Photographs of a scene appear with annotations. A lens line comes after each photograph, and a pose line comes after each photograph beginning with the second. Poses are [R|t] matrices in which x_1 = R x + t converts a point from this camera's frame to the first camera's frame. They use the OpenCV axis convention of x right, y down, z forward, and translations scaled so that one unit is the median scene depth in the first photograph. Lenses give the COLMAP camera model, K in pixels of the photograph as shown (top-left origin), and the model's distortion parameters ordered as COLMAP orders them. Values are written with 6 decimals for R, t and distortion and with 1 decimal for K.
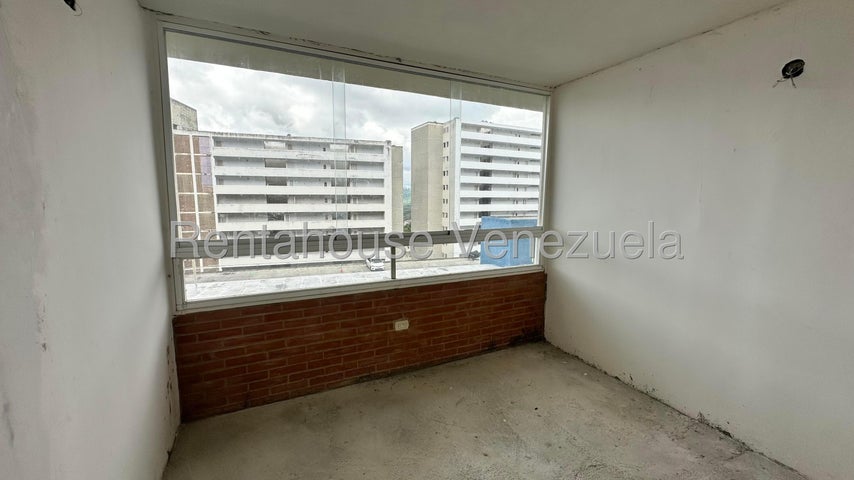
lens RADIAL K [[329.3, 0, 427.0], [0, 329.3, 240.0], [0, 0, 1]] dist [-0.001375, -0.000131]
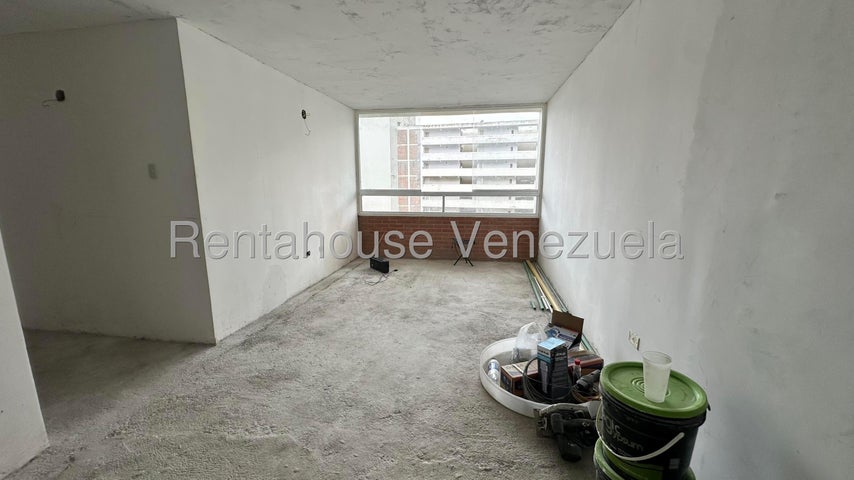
lens RADIAL K [[329.3, 0, 427.0], [0, 329.3, 240.0], [0, 0, 1]] dist [-0.001375, -0.000131]
pose [[0.843124, 0.091218, -0.529926, 0.877746], [-0.061824, 0.995415, 0.072980, 0.139122], [0.534154, -0.028768, 0.844898, -0.763952]]
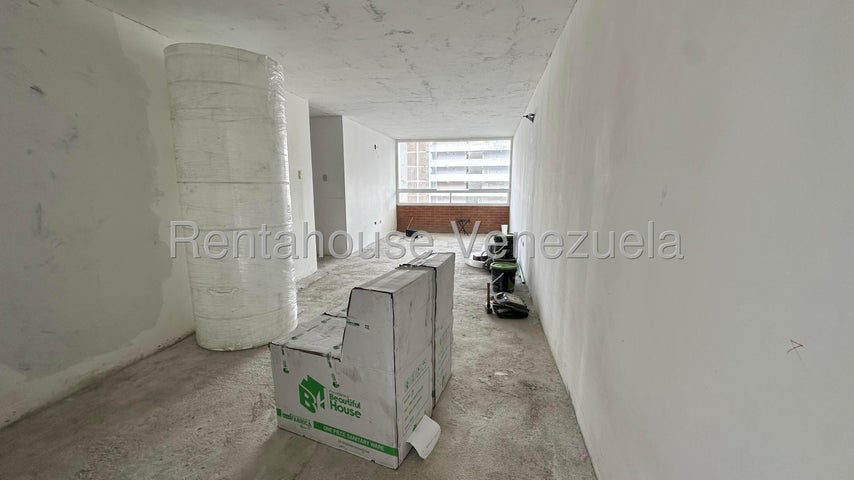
lens RADIAL K [[329.3, 0, 427.0], [0, 329.3, 240.0], [0, 0, 1]] dist [-0.001375, -0.000131]
pose [[0.831627, 0.086244, -0.548597, 1.461828], [-0.064794, 0.996189, 0.058388, 0.290936], [0.551542, -0.013011, 0.834046, -1.779700]]
